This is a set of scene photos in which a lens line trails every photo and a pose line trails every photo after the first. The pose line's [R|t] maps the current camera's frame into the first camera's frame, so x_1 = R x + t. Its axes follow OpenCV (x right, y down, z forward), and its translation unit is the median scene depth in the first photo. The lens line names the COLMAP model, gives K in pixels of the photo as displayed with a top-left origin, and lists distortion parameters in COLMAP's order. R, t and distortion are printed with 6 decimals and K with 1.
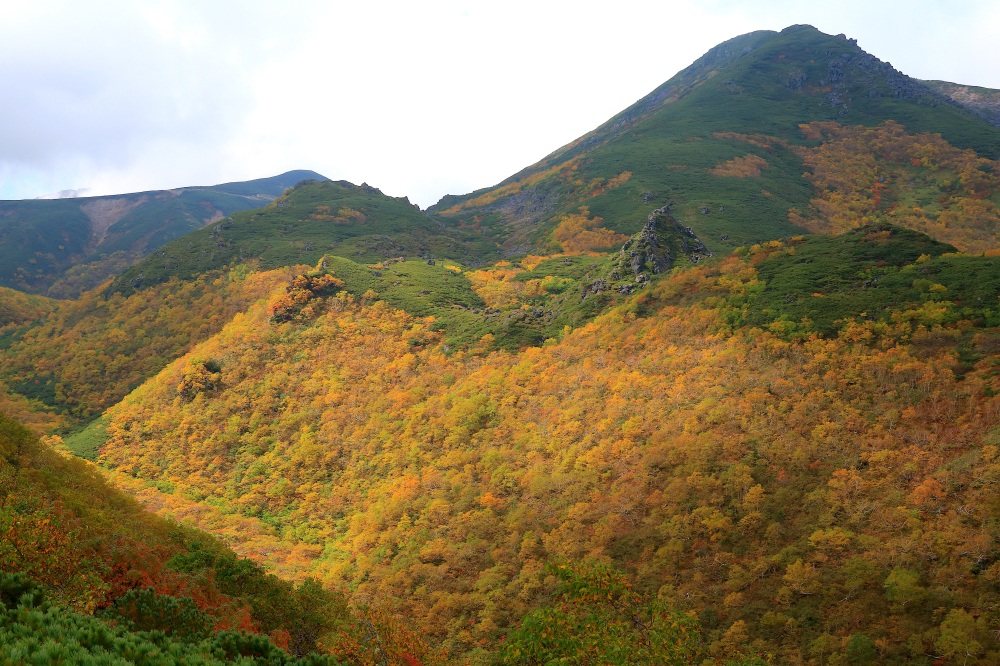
lens RADIAL K [[1136.6, 0, 500.0], [0, 1136.6, 333.0], [0, 0, 1]] dist [-0.120015, 0.124802]
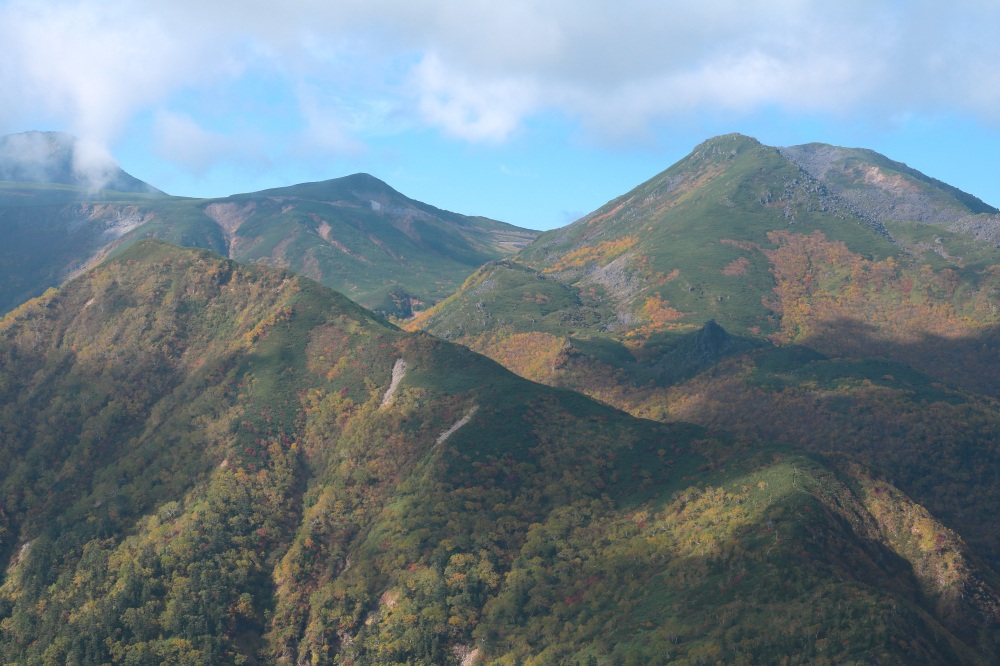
lens RADIAL K [[1136.6, 0, 500.0], [0, 1136.6, 333.0], [0, 0, 1]] dist [-0.120015, 0.124802]
pose [[0.999108, 0.009482, 0.041142, -0.272781], [-0.011567, 0.998645, 0.050737, -0.136010], [-0.040605, -0.051168, 0.997864, -0.926970]]
